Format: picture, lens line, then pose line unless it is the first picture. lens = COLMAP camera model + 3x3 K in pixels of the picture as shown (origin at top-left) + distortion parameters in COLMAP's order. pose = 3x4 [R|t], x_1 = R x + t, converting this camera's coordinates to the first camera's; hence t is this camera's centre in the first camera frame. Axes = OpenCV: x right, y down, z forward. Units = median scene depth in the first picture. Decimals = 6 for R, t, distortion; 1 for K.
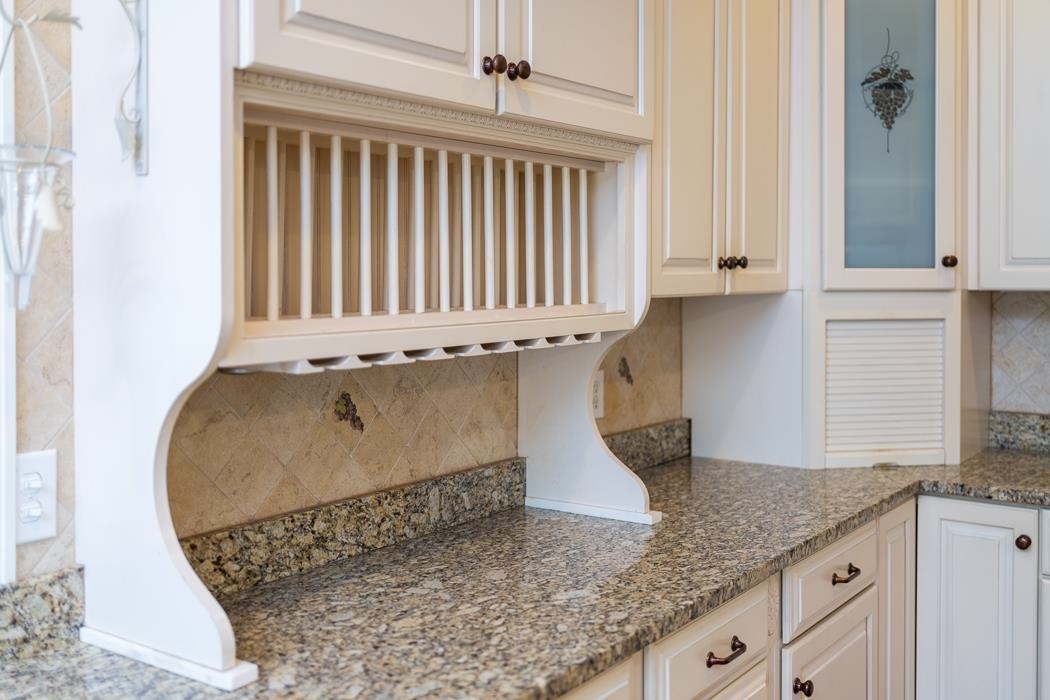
lens RADIAL K [[1096.2, 0, 522.2], [0, 1096.2, 282.3], [0, 0, 1]] dist [-0.015522, 0.000000]
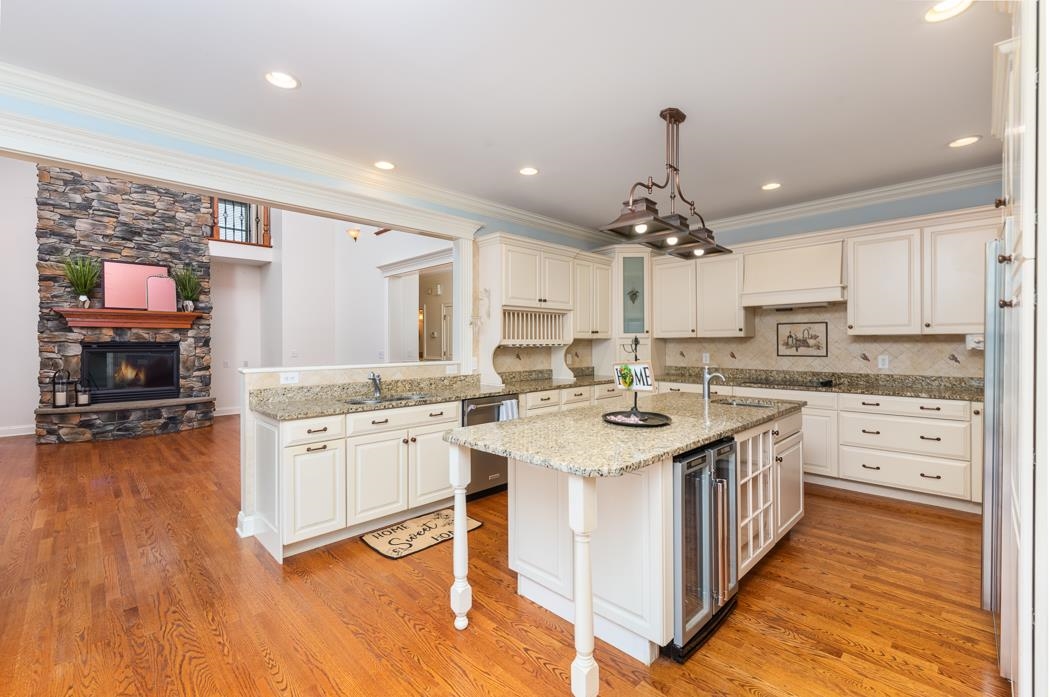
lens RADIAL K [[475.7, 0, 518.3], [0, 475.7, 347.5], [0, 0, 1]] dist [0.014155, -0.000030]
pose [[0.983129, -0.003279, -0.182886, 0.278338], [0.002600, 0.999989, -0.003953, 0.068944], [0.182897, 0.003411, 0.983126, -1.368853]]
